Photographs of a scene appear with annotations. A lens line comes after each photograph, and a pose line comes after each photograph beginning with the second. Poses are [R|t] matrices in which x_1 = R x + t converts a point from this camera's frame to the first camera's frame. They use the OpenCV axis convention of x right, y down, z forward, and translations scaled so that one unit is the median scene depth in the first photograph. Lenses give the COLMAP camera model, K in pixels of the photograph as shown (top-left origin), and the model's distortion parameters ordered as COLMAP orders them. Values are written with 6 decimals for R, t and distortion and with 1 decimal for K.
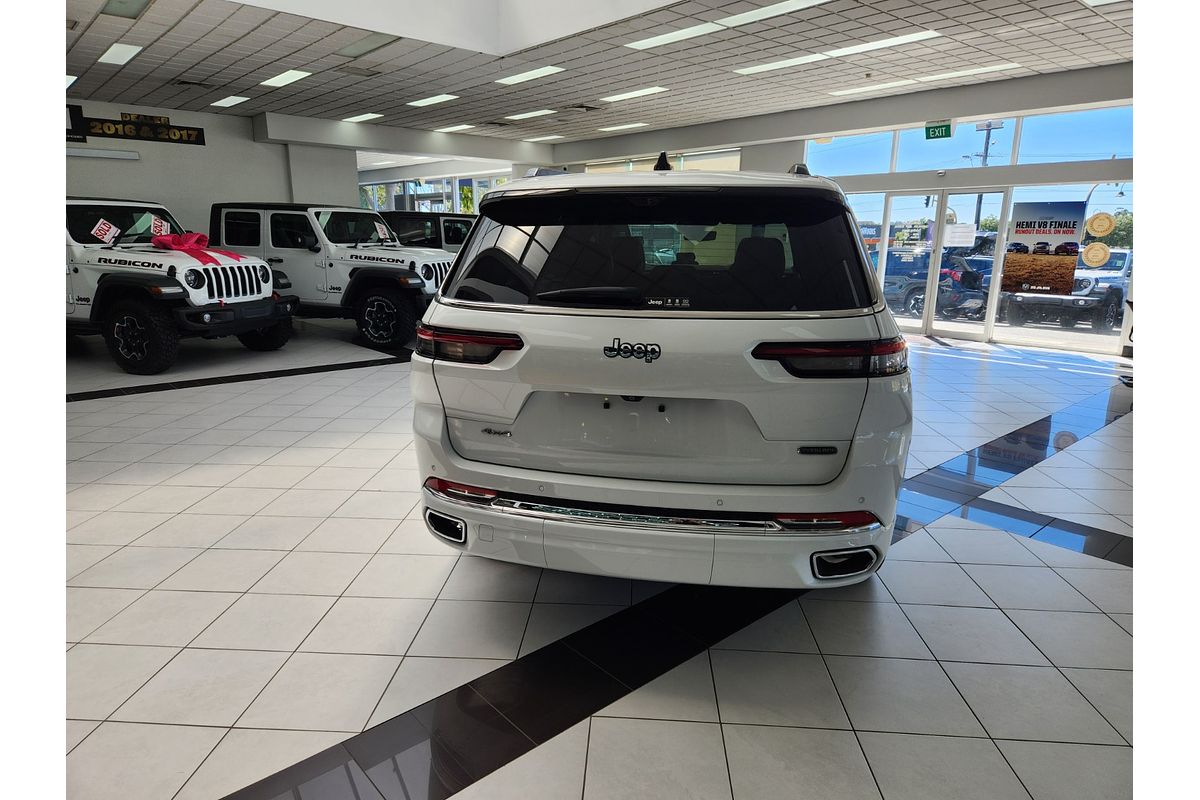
lens RADIAL K [[715.1, 0, 576.4], [0, 715.1, 395.4], [0, 0, 1]] dist [0.058466, -0.045558]
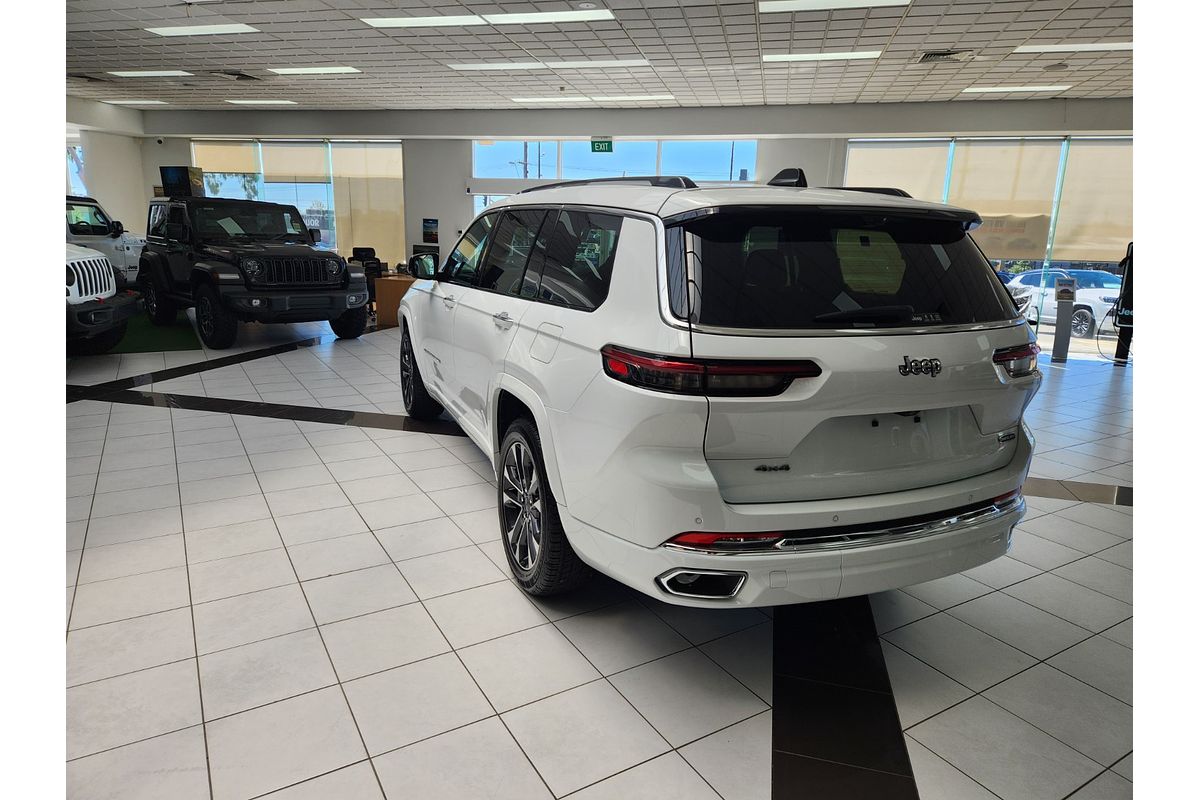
lens RADIAL K [[715.1, 0, 576.4], [0, 715.1, 395.4], [0, 0, 1]] dist [0.058466, -0.045558]
pose [[0.819154, -0.109301, 0.563064, -0.233174], [0.102871, 0.993754, 0.043247, -0.030146], [-0.564274, 0.022497, 0.825281, 0.109111]]
